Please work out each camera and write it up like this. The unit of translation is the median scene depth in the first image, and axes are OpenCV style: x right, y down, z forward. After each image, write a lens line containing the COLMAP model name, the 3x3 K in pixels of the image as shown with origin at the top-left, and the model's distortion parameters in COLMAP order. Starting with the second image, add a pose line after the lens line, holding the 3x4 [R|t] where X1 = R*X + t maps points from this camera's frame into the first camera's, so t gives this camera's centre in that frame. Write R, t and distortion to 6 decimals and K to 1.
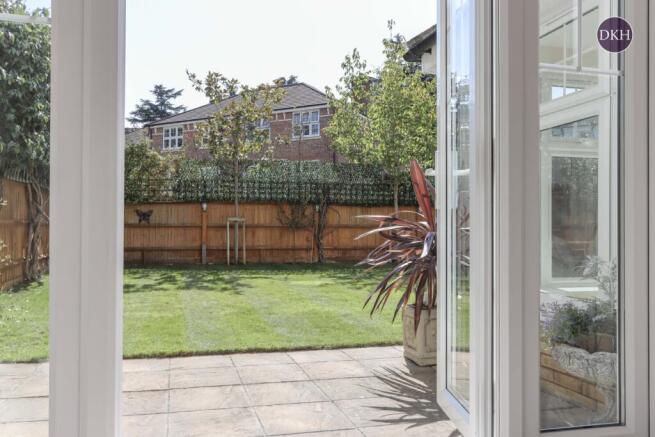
lens RADIAL K [[543.4, 0, 322.8], [0, 543.4, 216.4], [0, 0, 1]] dist [-0.074622, 0.002009]
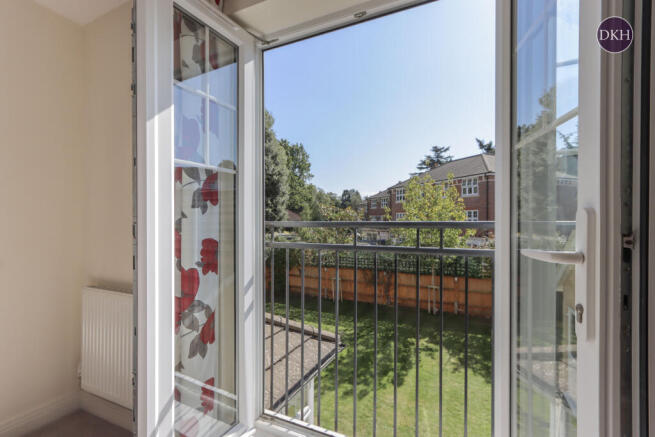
lens RADIAL K [[304.3, 0, 323.4], [0, 304.3, 220.9], [0, 0, 1]] dist [-0.001201, -0.000726]
pose [[0.764277, -0.001851, -0.644885, 0.469263], [0.013942, 0.999810, 0.013654, -0.202476], [0.644737, -0.019427, 0.764157, 0.136068]]
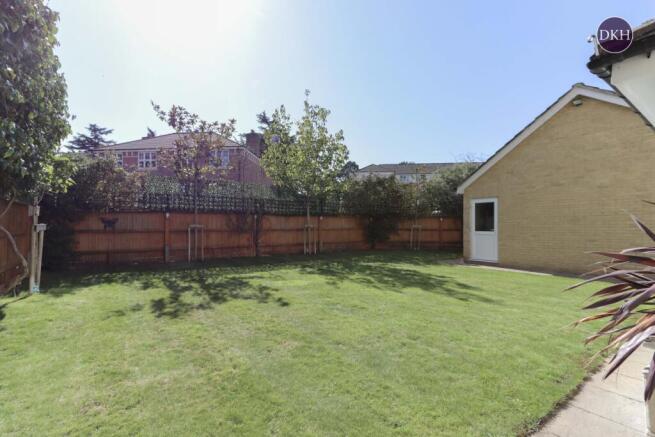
lens RADIAL K [[304.3, 0, 324.6], [0, 304.3, 221.5], [0, 0, 1]] dist [-0.001201, -0.000726]
pose [[0.935638, 0.004410, 0.352935, -0.121454], [-0.009387, 0.999879, 0.012393, -0.015570], [-0.352837, -0.014908, 0.935566, 0.211695]]
